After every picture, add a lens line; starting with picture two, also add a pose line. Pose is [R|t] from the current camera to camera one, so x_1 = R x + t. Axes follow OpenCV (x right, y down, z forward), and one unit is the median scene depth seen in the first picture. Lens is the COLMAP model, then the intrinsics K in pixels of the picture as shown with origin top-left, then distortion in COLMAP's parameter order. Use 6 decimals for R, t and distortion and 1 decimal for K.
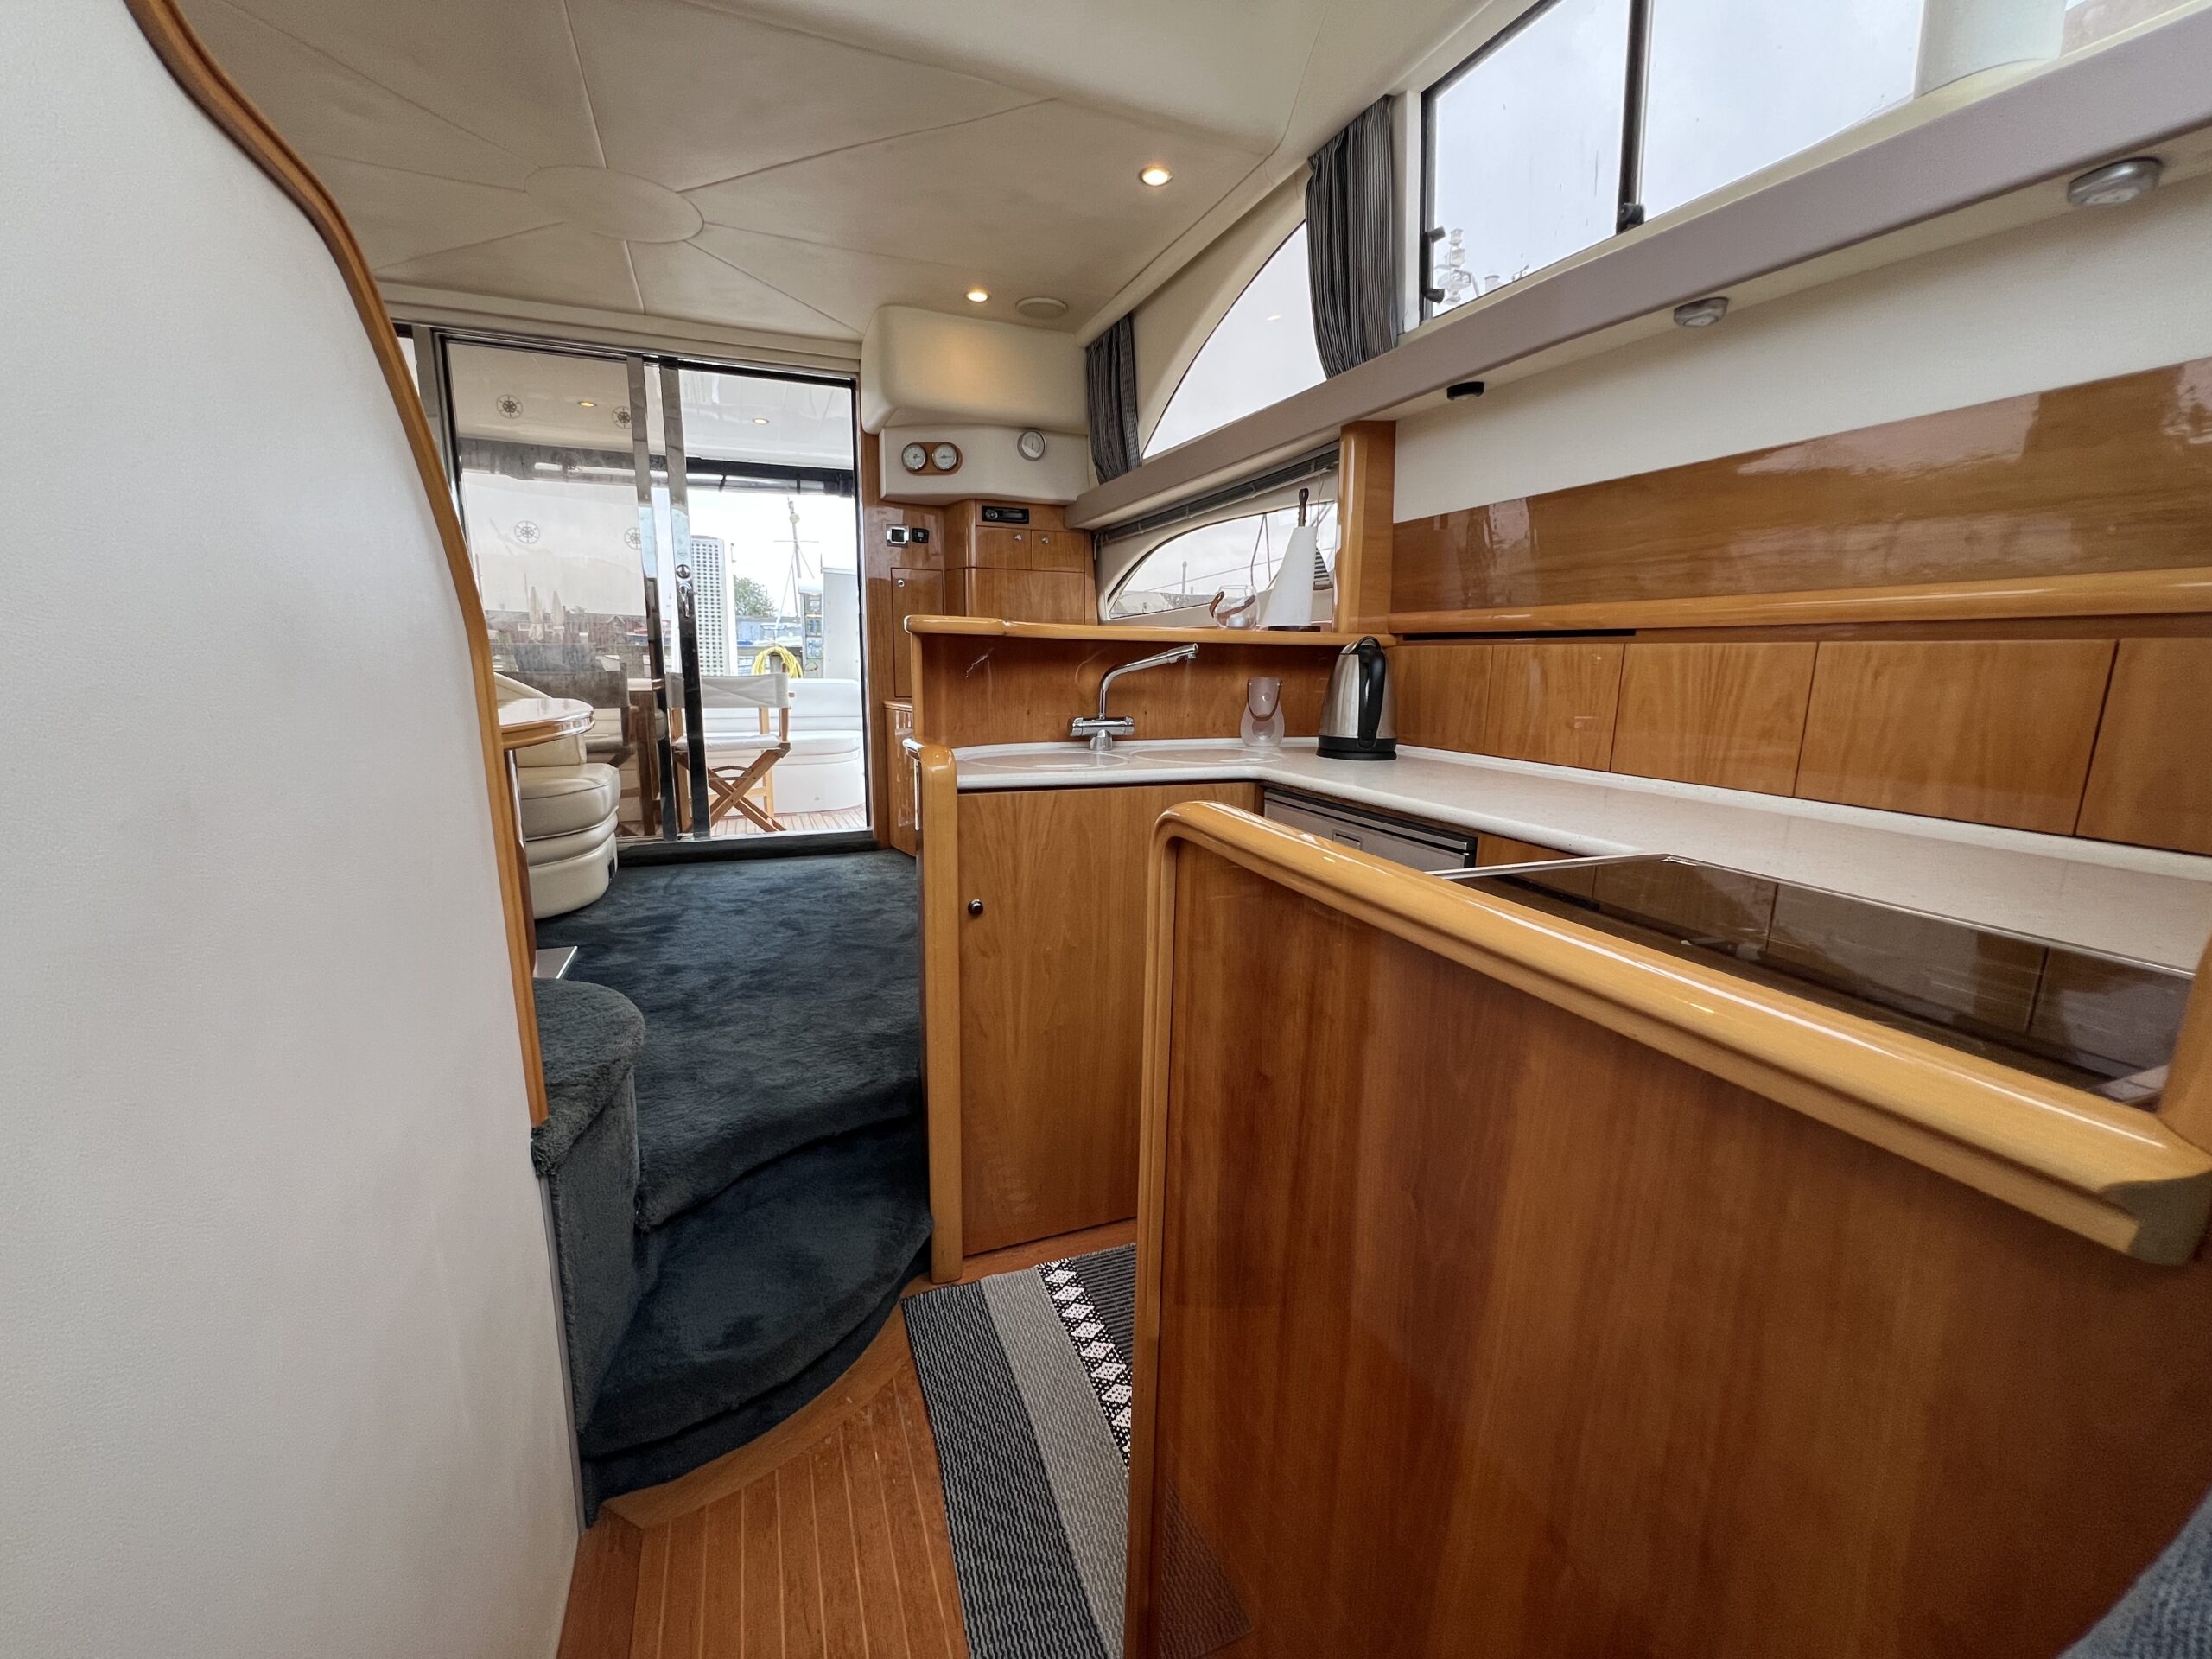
lens RADIAL K [[887.0, 0, 1102.5], [0, 887.0, 822.0], [0, 0, 1]] dist [-0.004101, 0.000838]
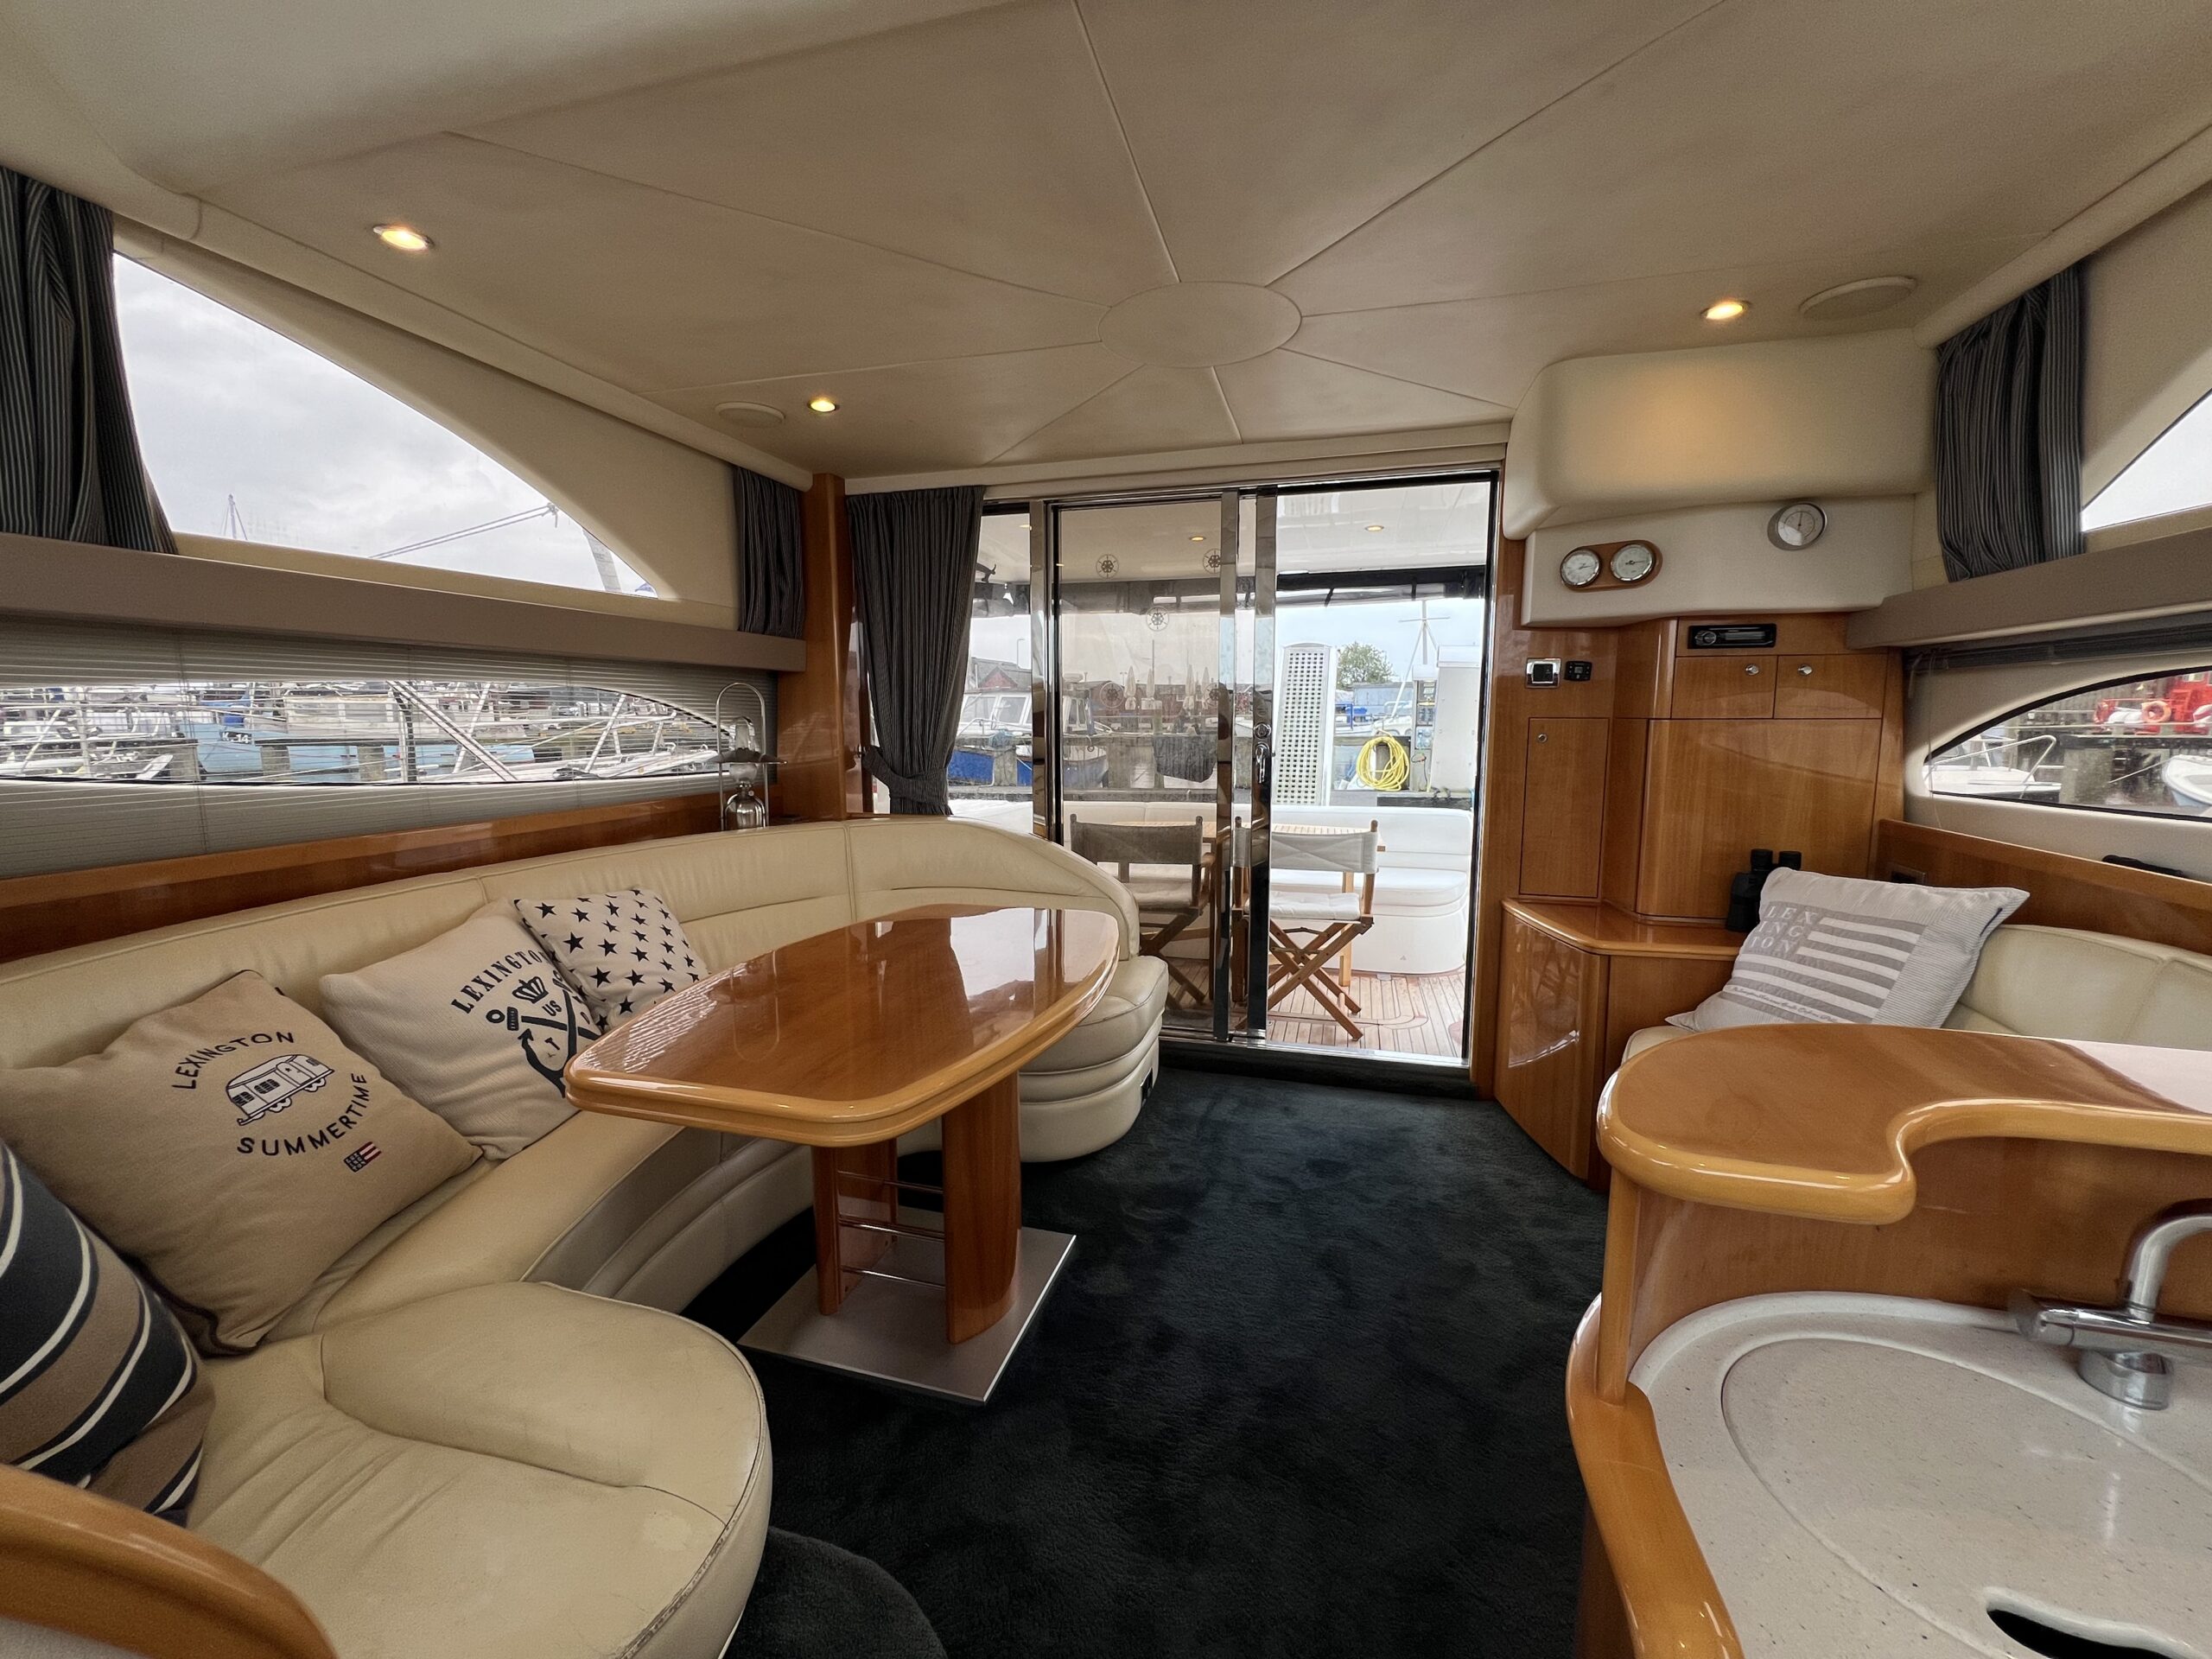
lens RADIAL K [[890.4, 0, 1105.0], [0, 890.4, 822.0], [0, 0, 1]] dist [-0.003262, 0.000160]
pose [[0.795353, 0.059317, -0.603237, -0.118498], [-0.099511, 0.994475, -0.033415, -0.237682], [0.597922, 0.086606, 0.796862, 0.379371]]
